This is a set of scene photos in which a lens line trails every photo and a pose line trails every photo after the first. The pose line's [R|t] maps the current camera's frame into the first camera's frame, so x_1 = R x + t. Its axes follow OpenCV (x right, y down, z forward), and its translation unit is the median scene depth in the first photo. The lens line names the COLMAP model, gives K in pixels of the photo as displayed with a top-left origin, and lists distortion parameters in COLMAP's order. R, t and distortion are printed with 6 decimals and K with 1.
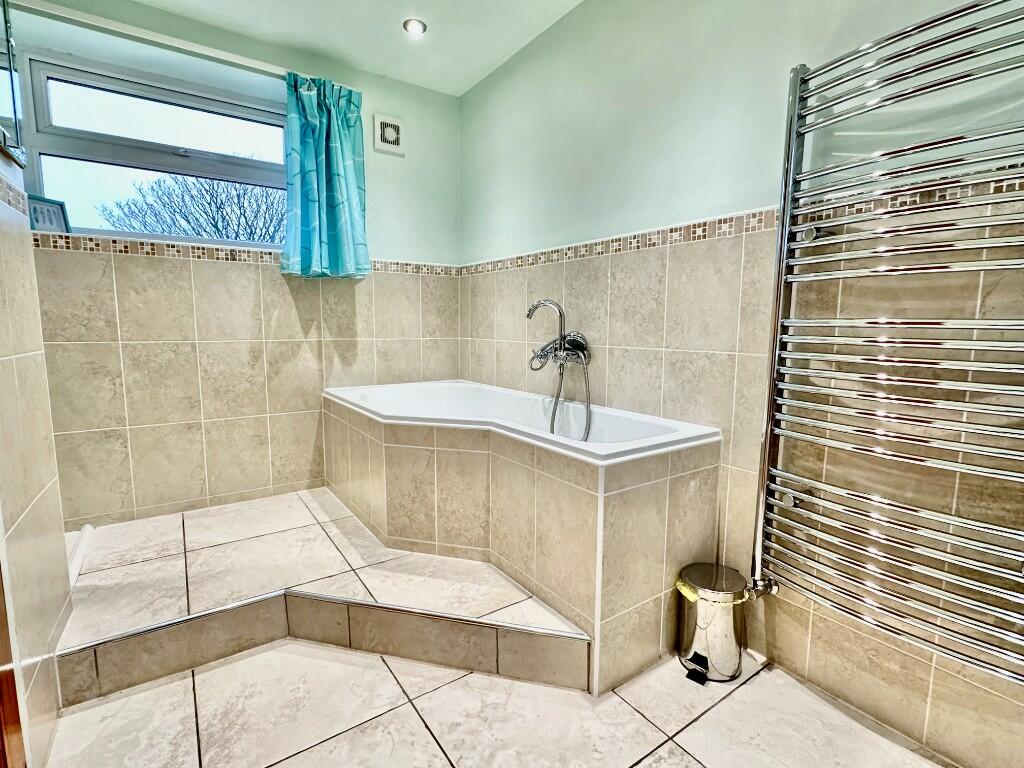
lens RADIAL K [[488.9, 0, 512.7], [0, 488.9, 384.4], [0, 0, 1]] dist [0.000959, -0.000486]
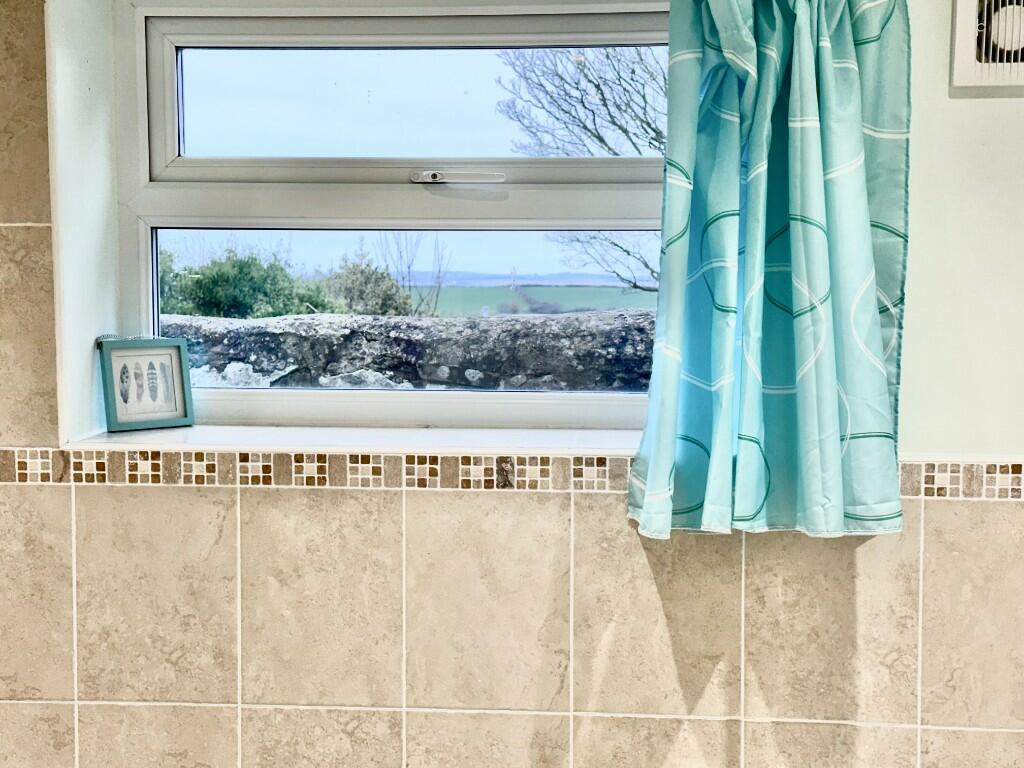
lens RADIAL K [[1472.3, 0, 512.0], [0, 1472.3, 384.2], [0, 0, 1]] dist [0.148814, 0.000000]
pose [[0.772263, 0.045944, -0.633639, 0.095396], [-0.076697, 0.996829, -0.021198, -0.299876], [0.630656, 0.064969, 0.773338, 0.181212]]
